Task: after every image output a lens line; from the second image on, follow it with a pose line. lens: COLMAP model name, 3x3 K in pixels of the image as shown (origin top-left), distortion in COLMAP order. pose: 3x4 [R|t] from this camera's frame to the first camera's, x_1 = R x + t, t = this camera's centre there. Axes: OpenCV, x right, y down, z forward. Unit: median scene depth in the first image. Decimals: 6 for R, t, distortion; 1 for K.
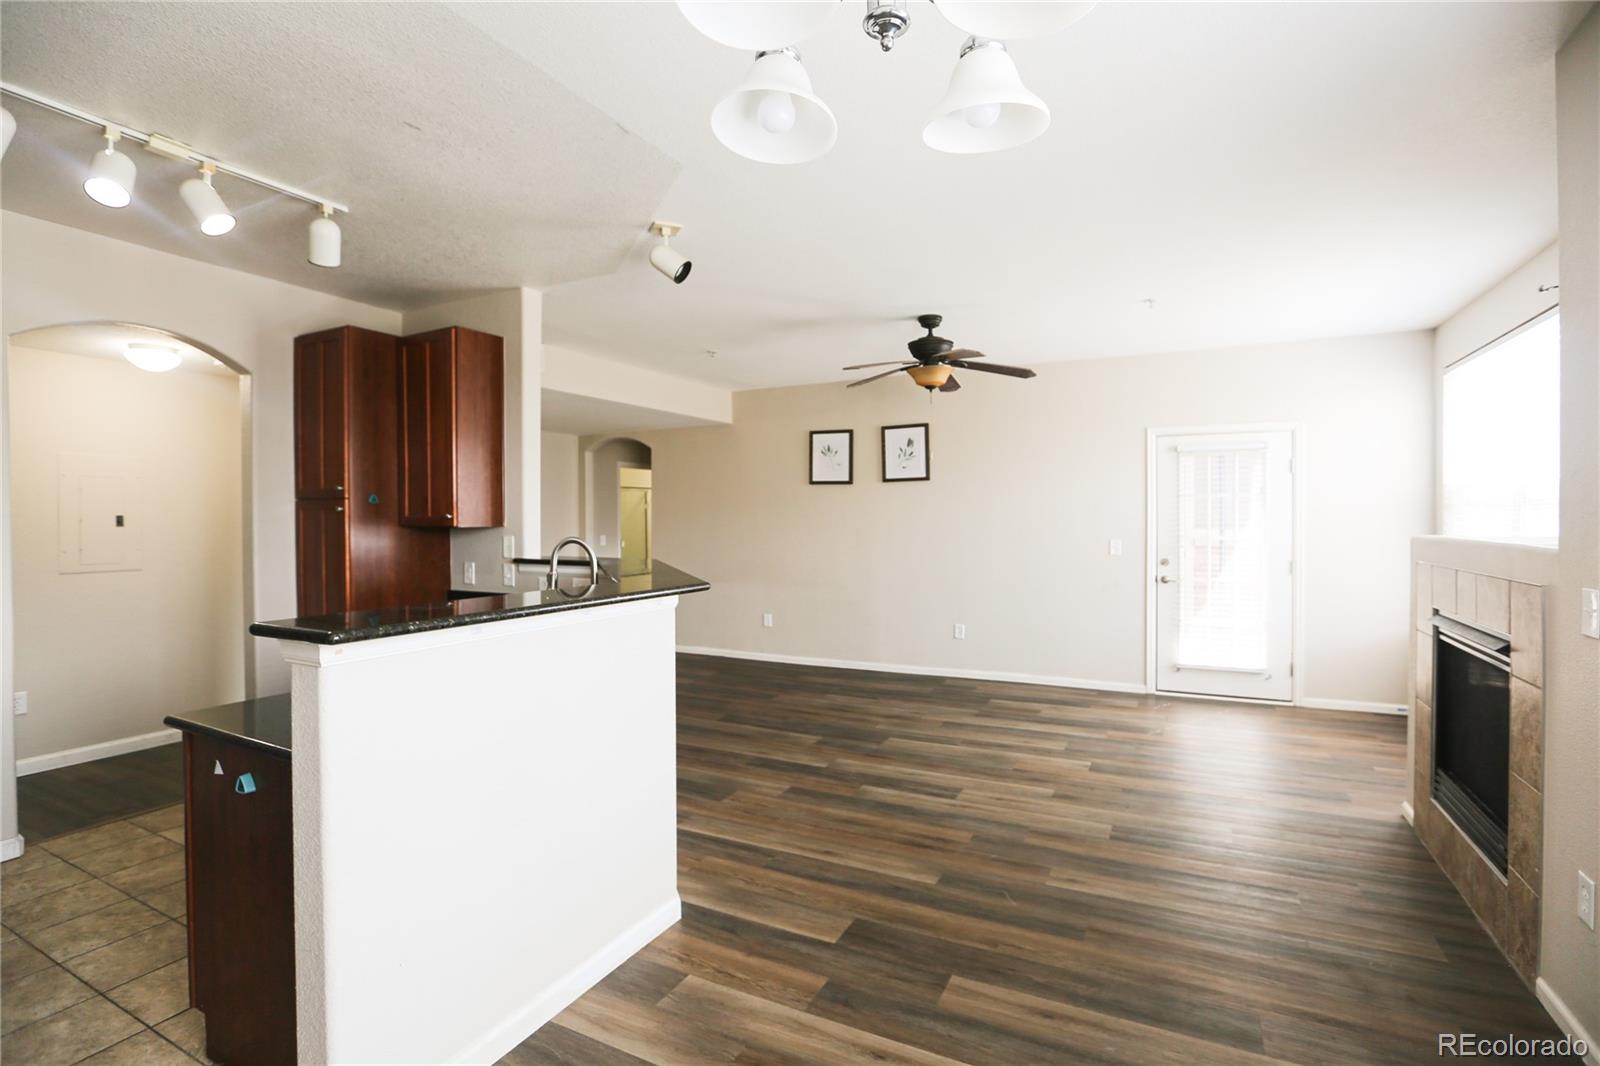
lens RADIAL K [[739.4, 0, 829.2], [0, 739.4, 526.5], [0, 0, 1]] dist [-0.045015, 0.013384]
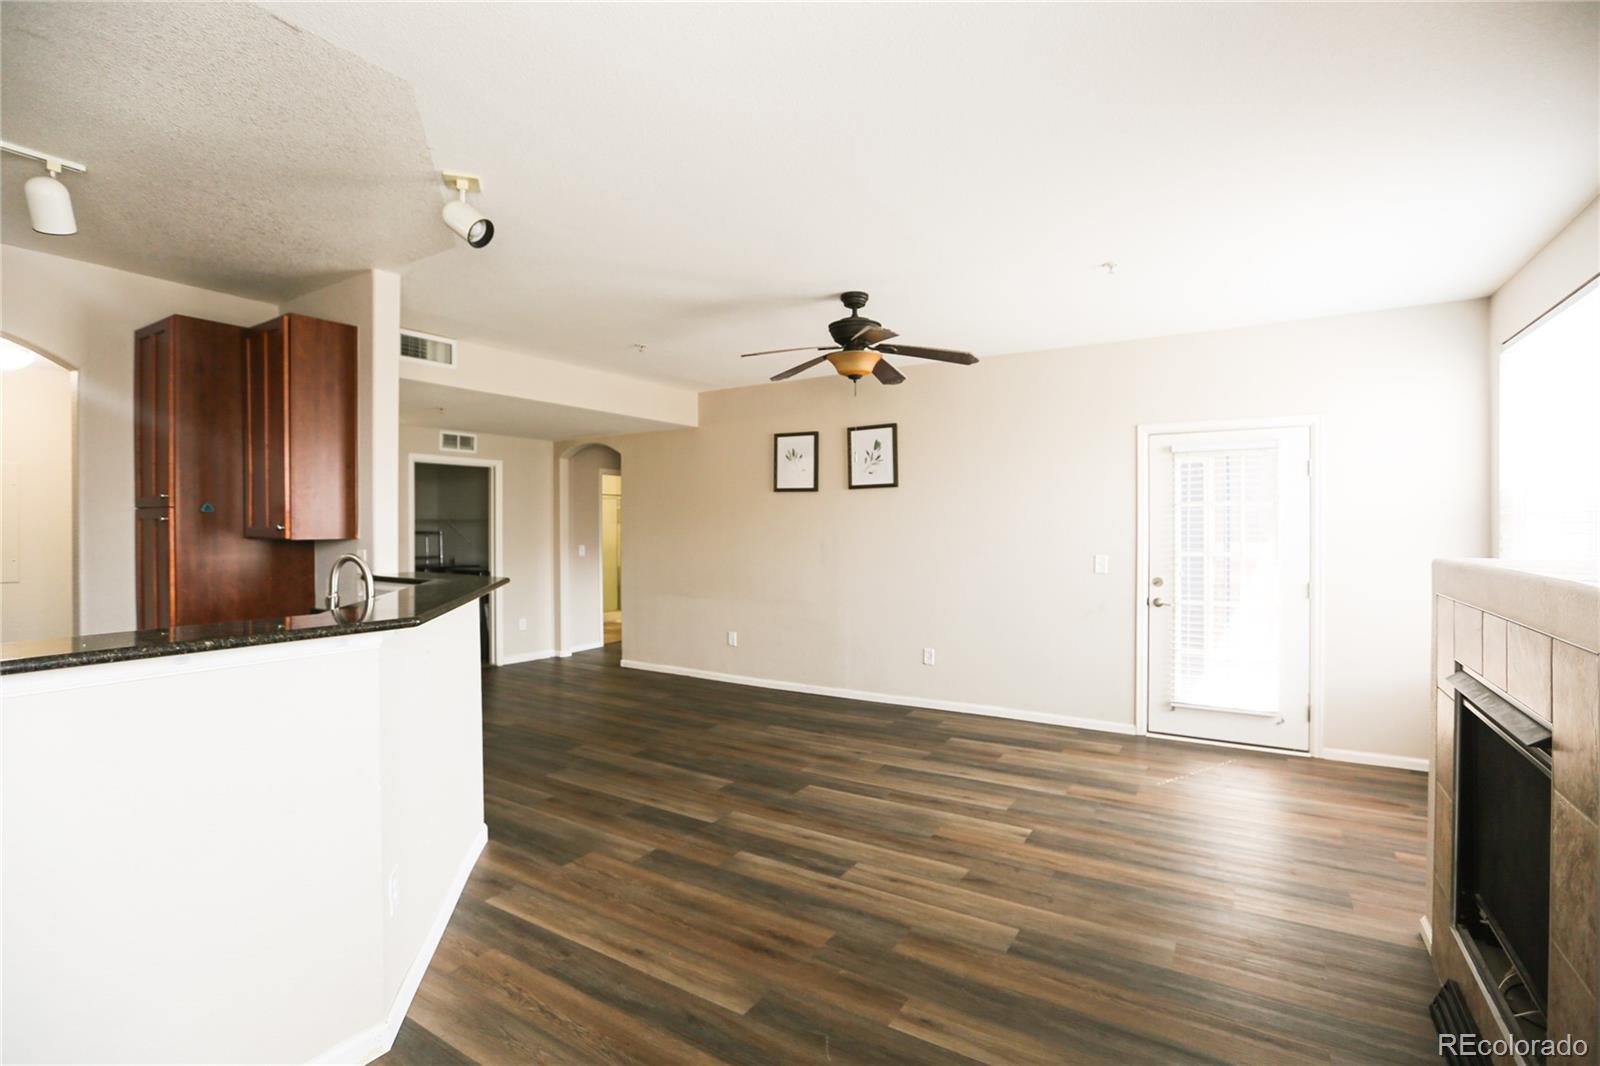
lens RADIAL K [[739.4, 0, 814.9], [0, 739.4, 530.9], [0, 0, 1]] dist [-0.045015, 0.013384]
pose [[0.996567, 0.003307, -0.082726, 0.182132], [-0.003749, 0.999980, -0.005178, -0.006798], [0.082707, 0.005470, 0.996559, 0.163215]]
